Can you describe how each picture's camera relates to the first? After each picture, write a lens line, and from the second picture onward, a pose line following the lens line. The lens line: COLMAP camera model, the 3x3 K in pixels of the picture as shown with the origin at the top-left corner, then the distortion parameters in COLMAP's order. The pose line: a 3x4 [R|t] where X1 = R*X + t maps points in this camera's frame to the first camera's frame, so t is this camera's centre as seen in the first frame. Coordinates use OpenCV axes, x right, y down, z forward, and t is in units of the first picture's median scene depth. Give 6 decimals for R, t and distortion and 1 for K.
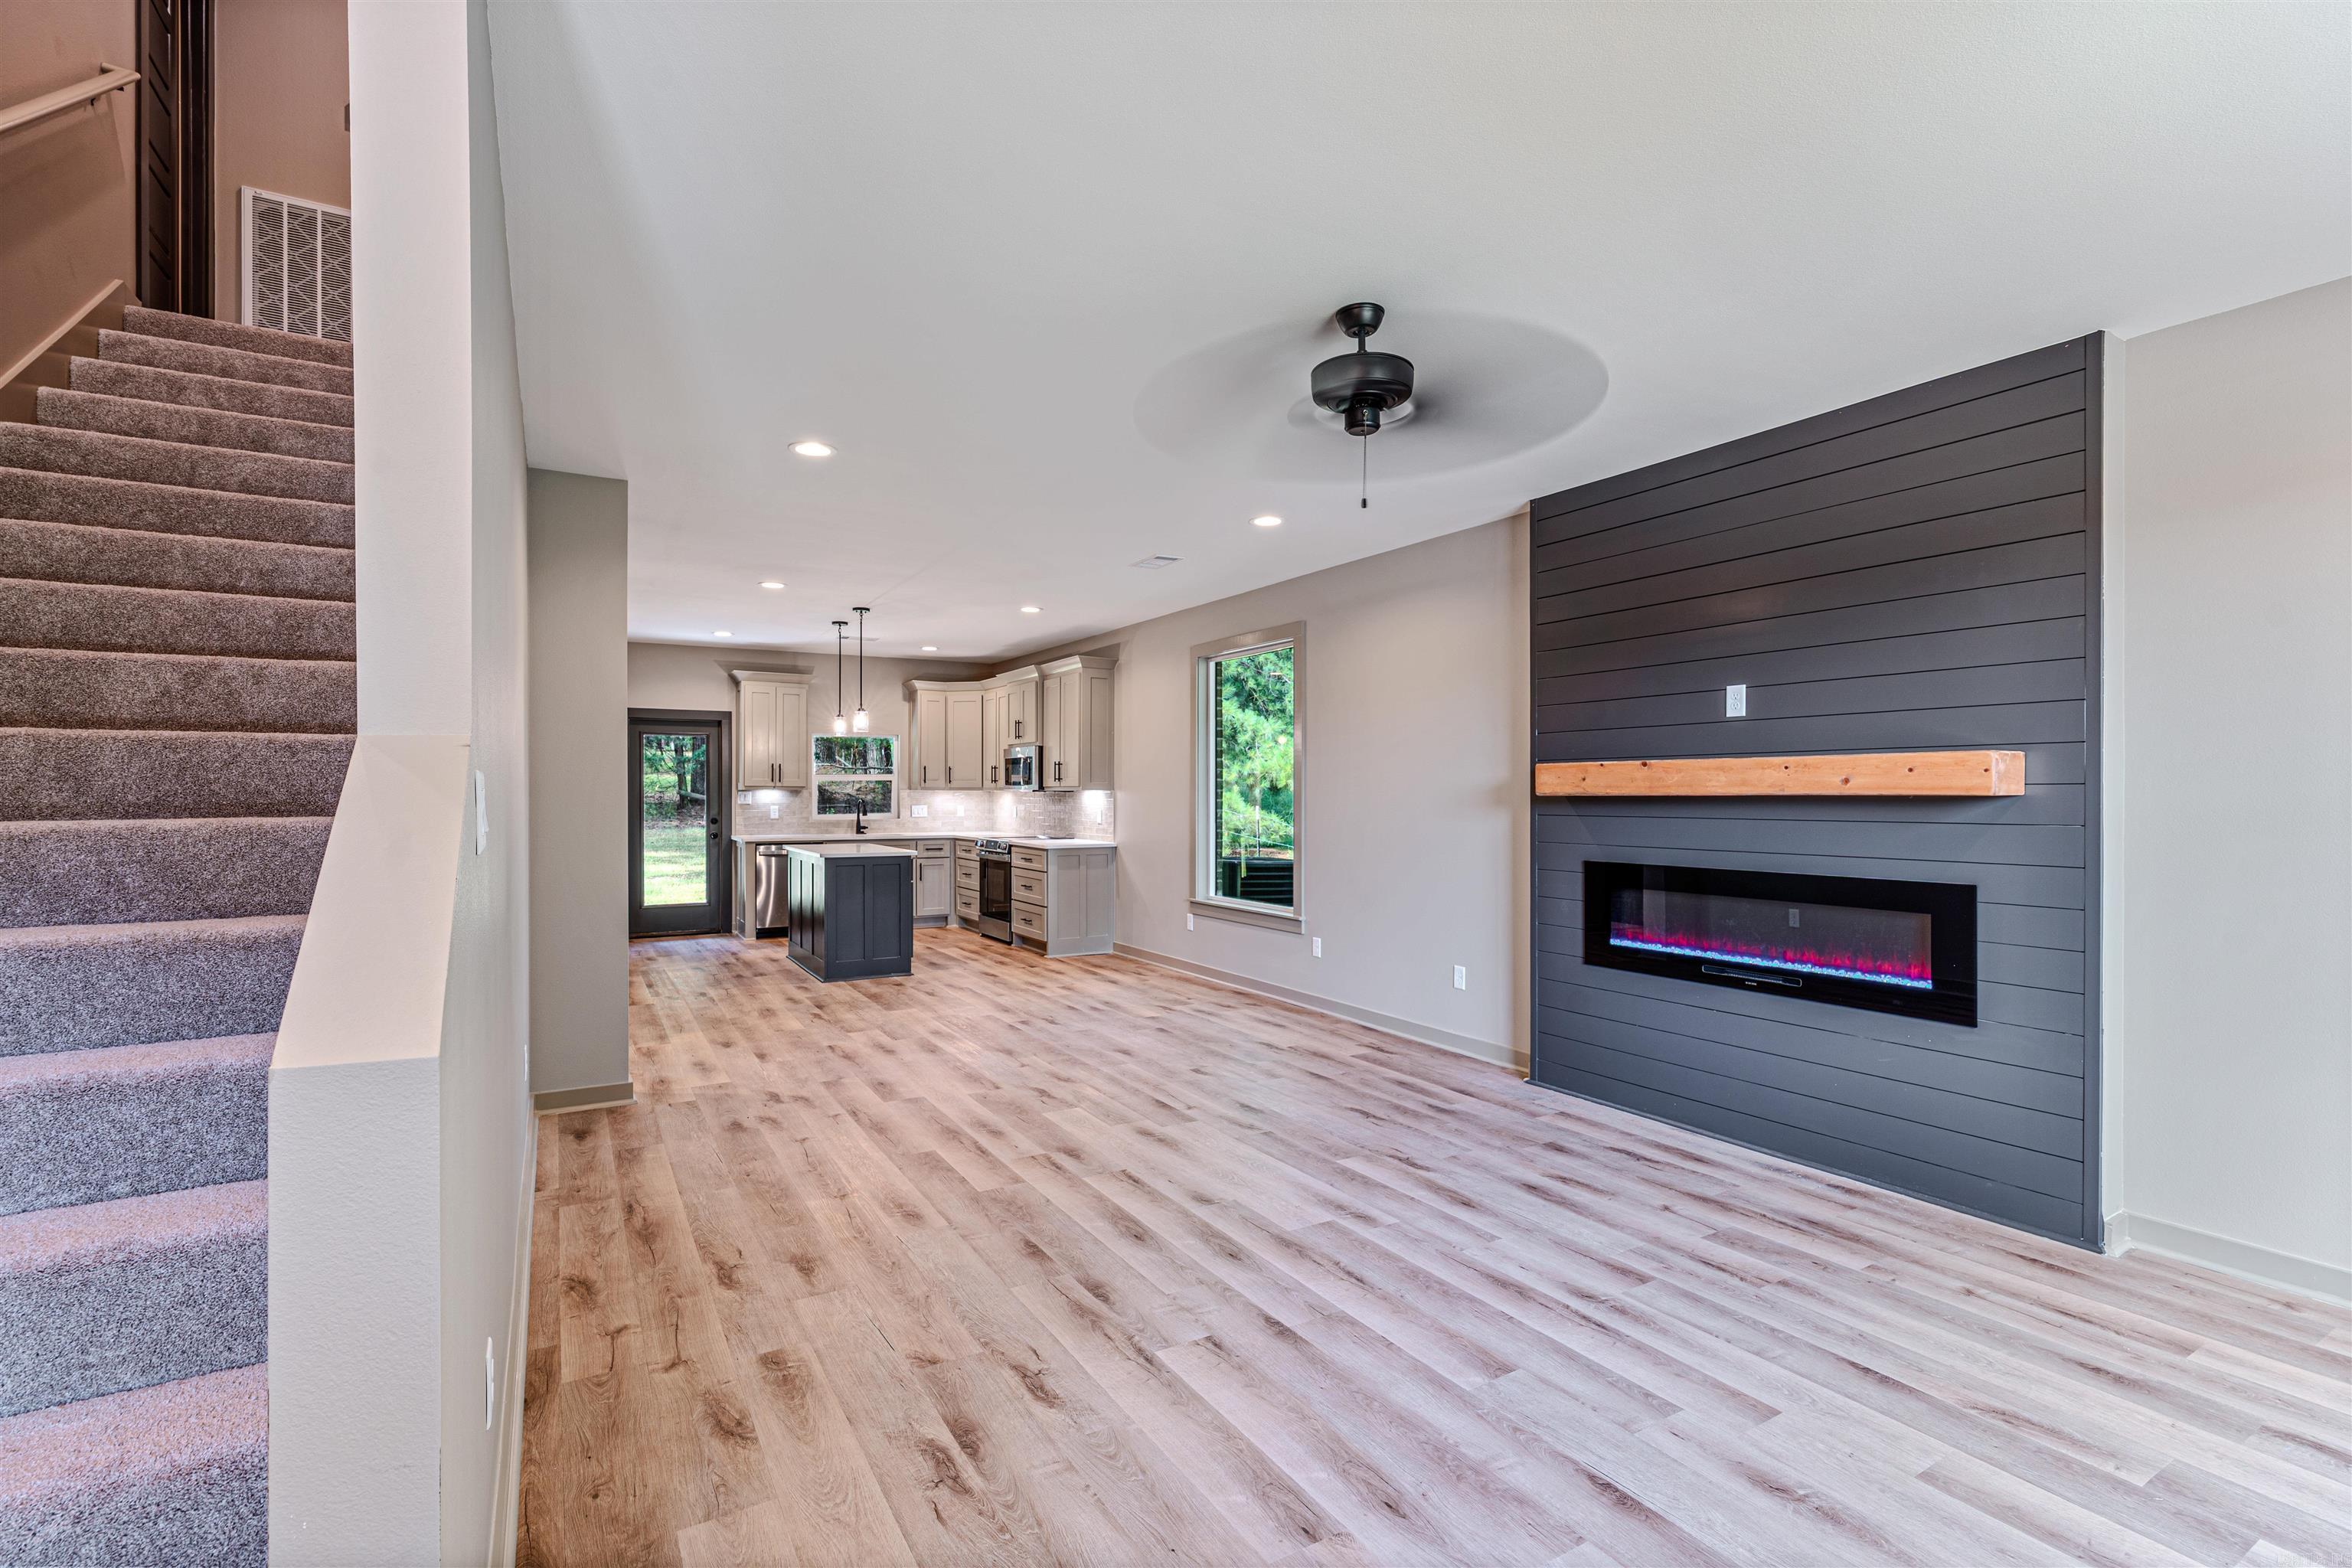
lens RADIAL K [[1050.6, 0, 1170.3], [0, 1050.6, 793.7], [0, 0, 1]] dist [-0.006051, 0.002066]
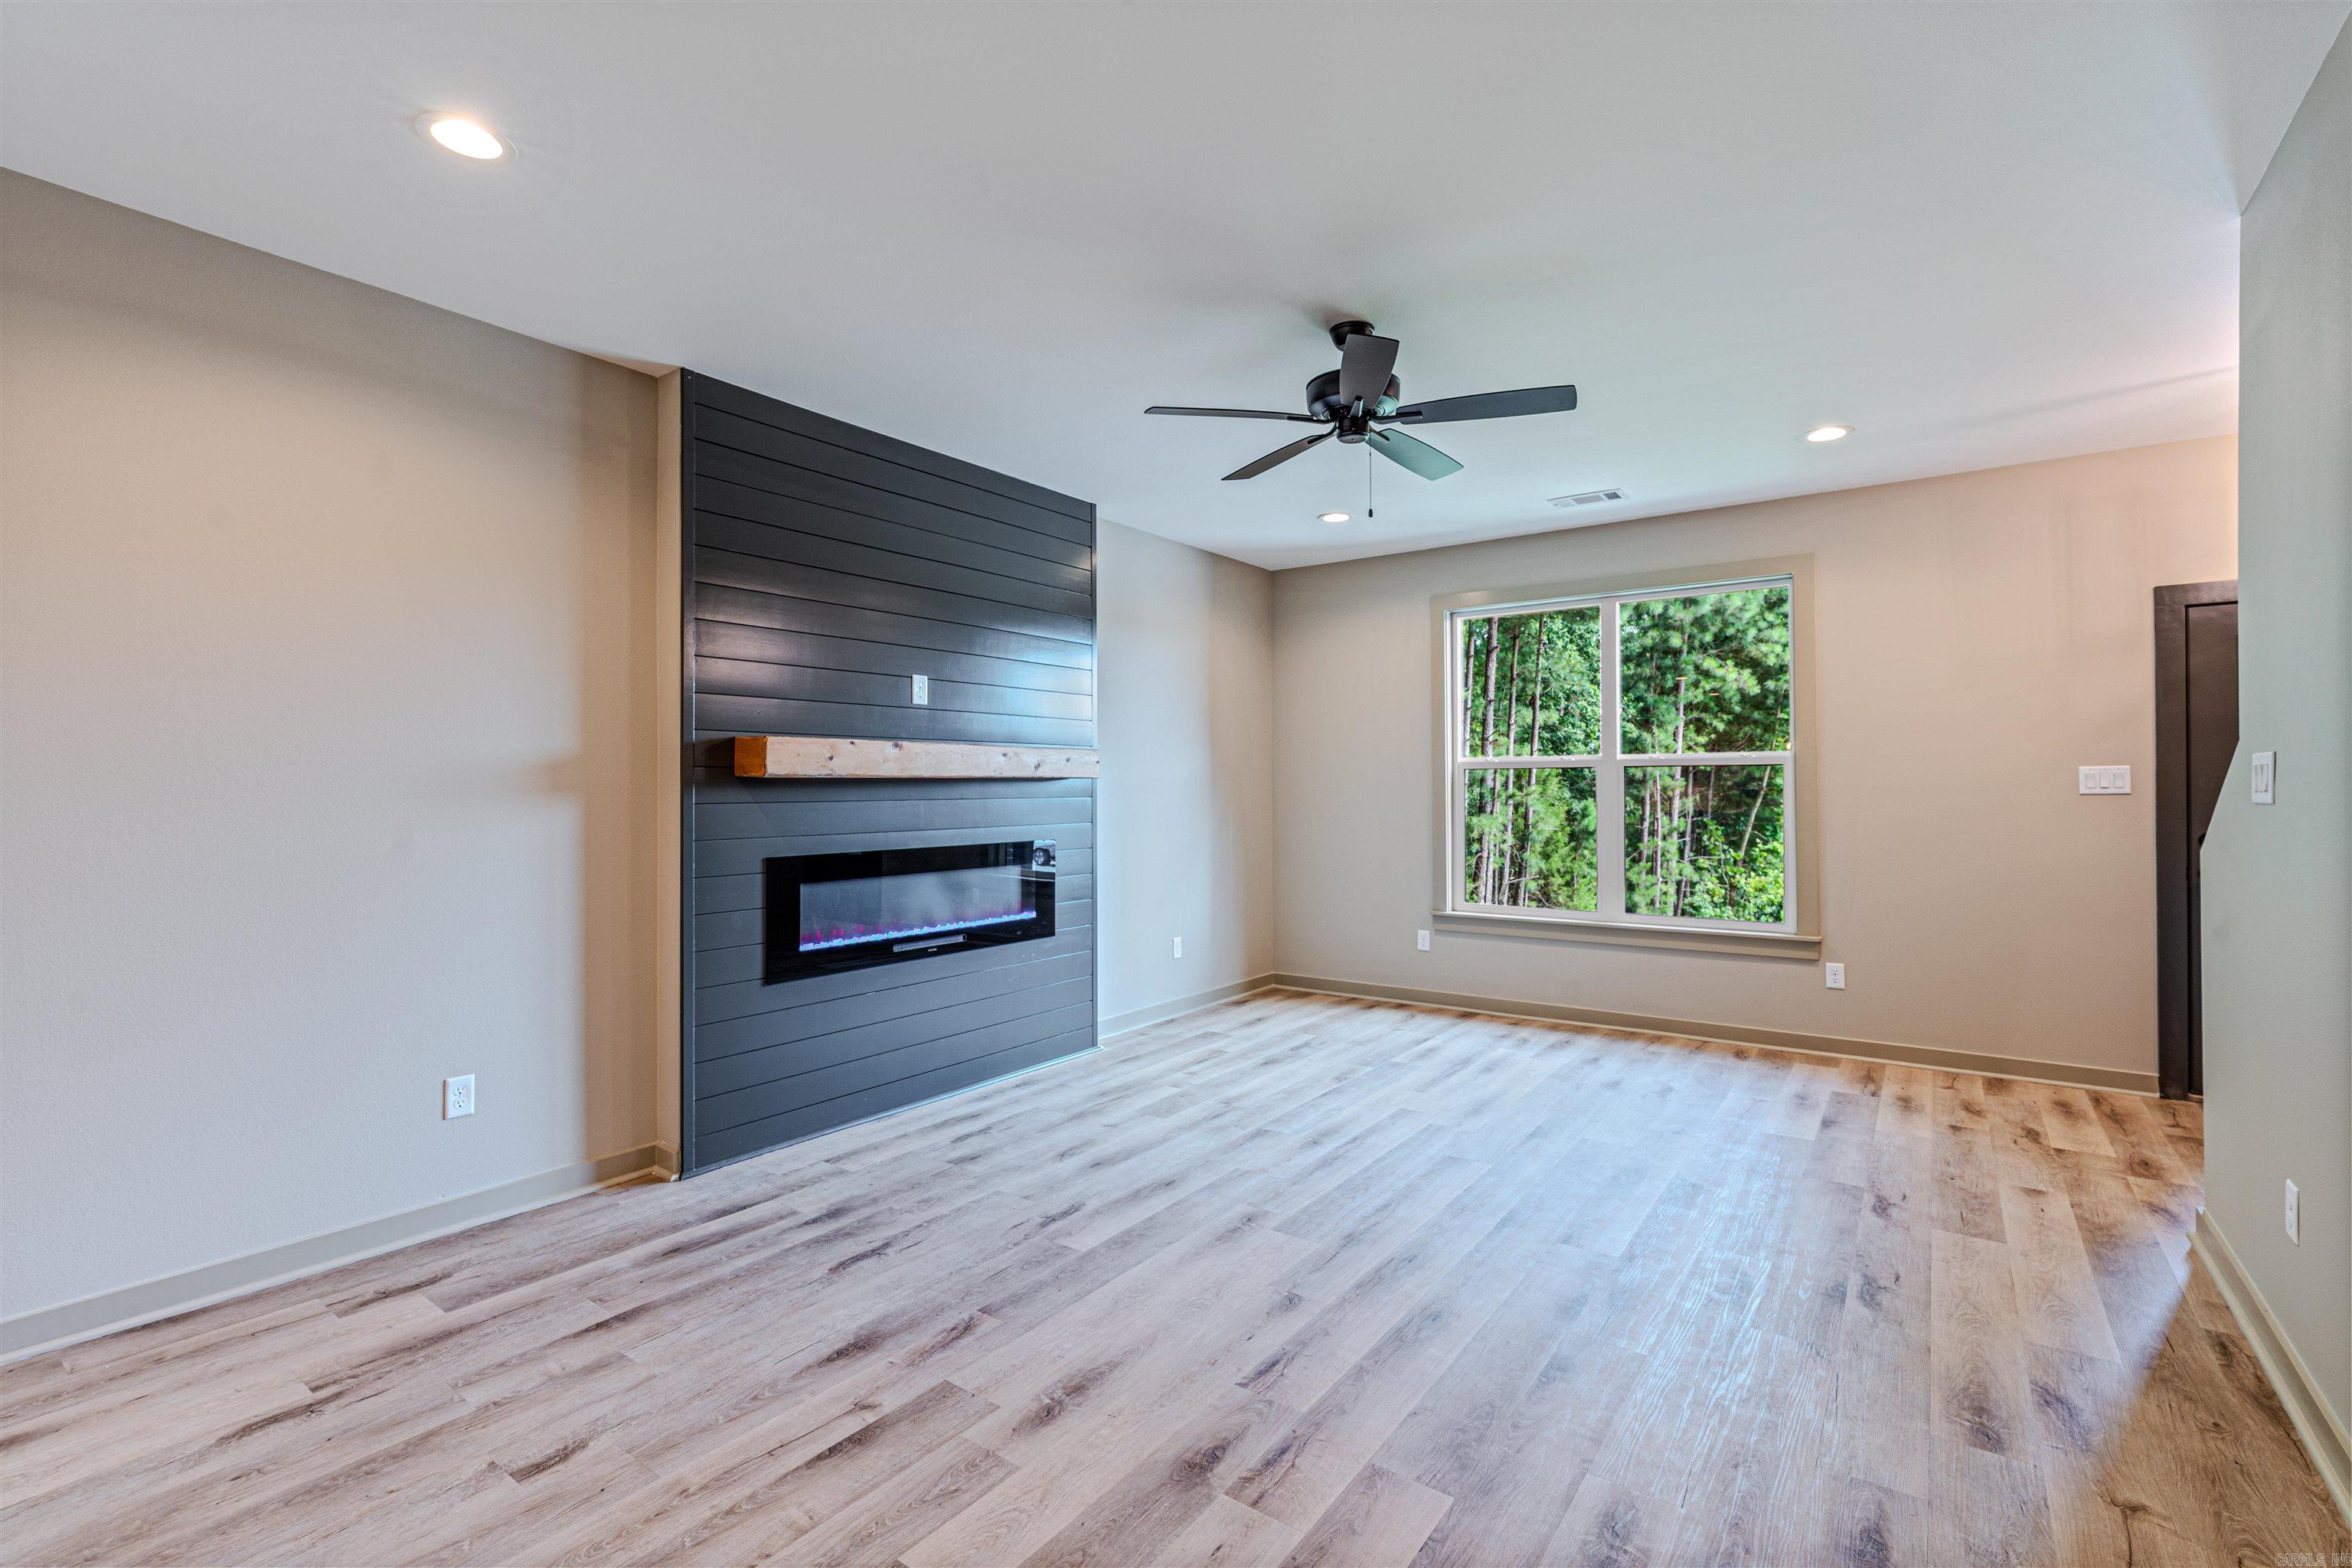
lens RADIAL K [[1050.6, 0, 1184.5], [0, 1050.6, 773.3], [0, 0, 1]] dist [-0.006051, 0.002066]
pose [[-0.401988, 0.012778, 0.915556, -0.415160], [0.001254, 0.999909, -0.013405, 0.008642], [-0.915644, -0.004241, -0.401968, 0.894692]]
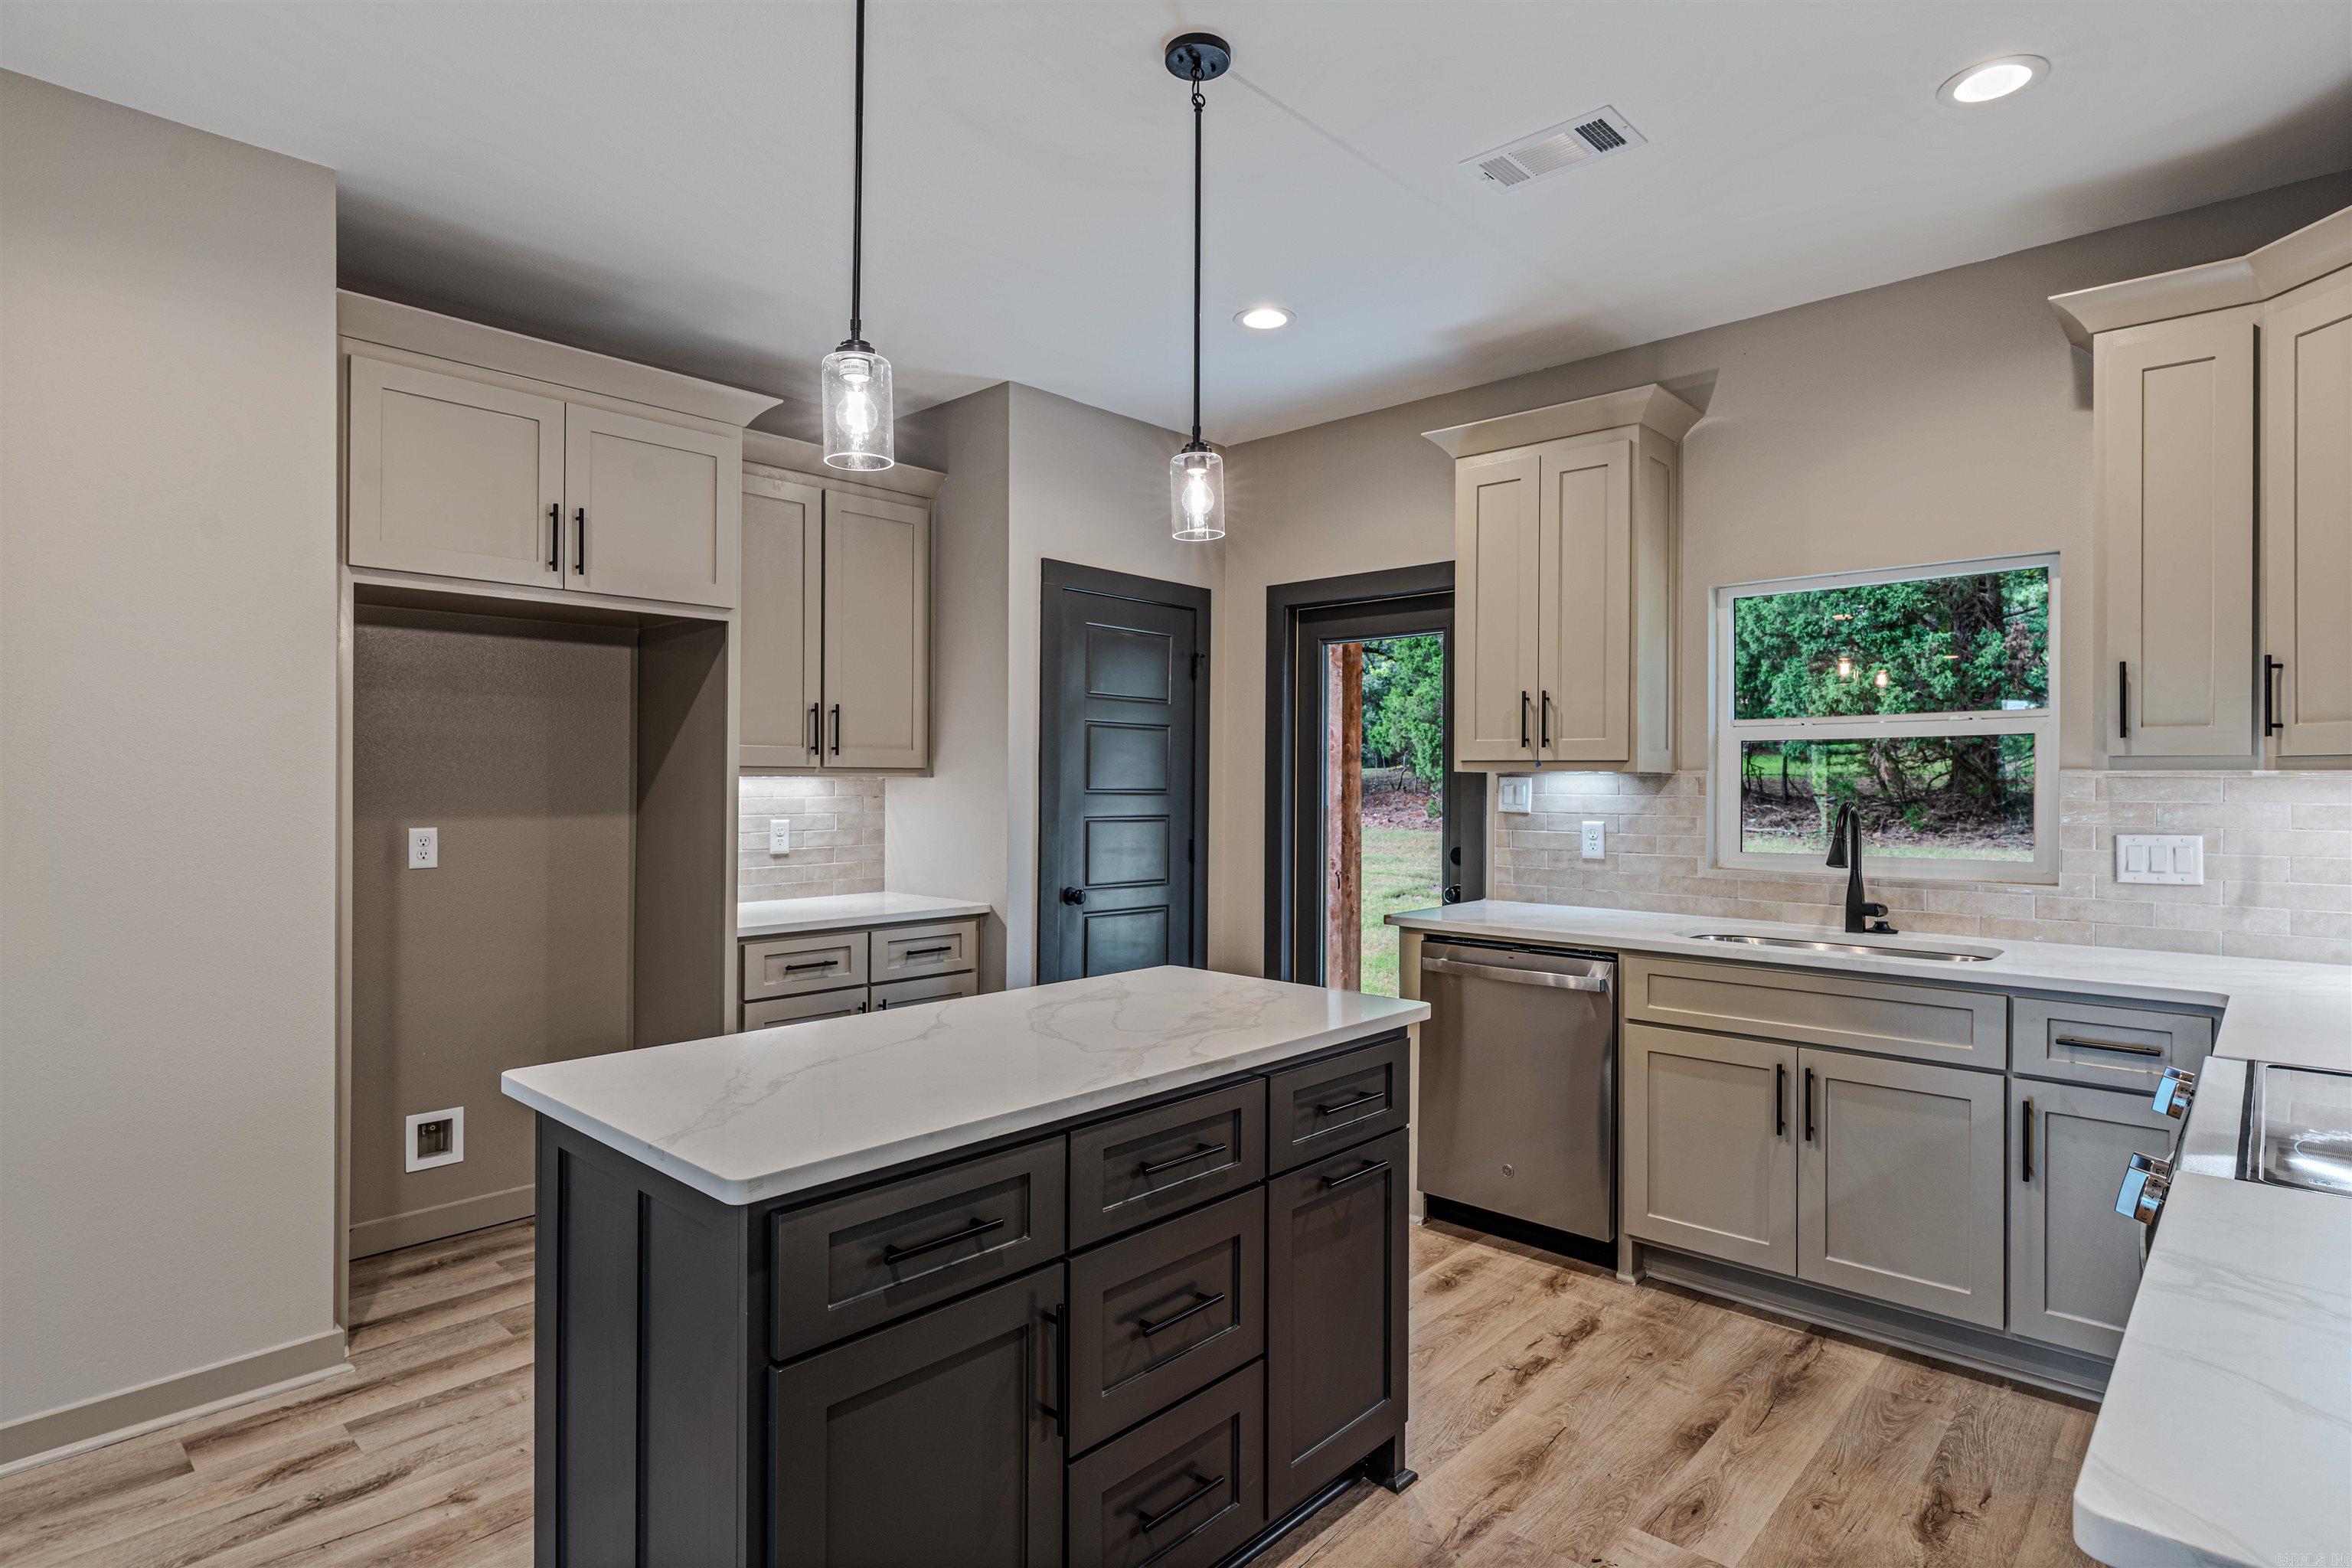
lens RADIAL K [[1218.8, 0, 1176.1], [0, 1218.8, 777.6], [0, 0, 1]] dist [-0.003393, 0.001136]
pose [[0.297283, -0.002174, -0.954787, -0.091822], [-0.002825, 0.999991, -0.003156, -0.000545], [0.954785, 0.003635, 0.297274, 1.463862]]
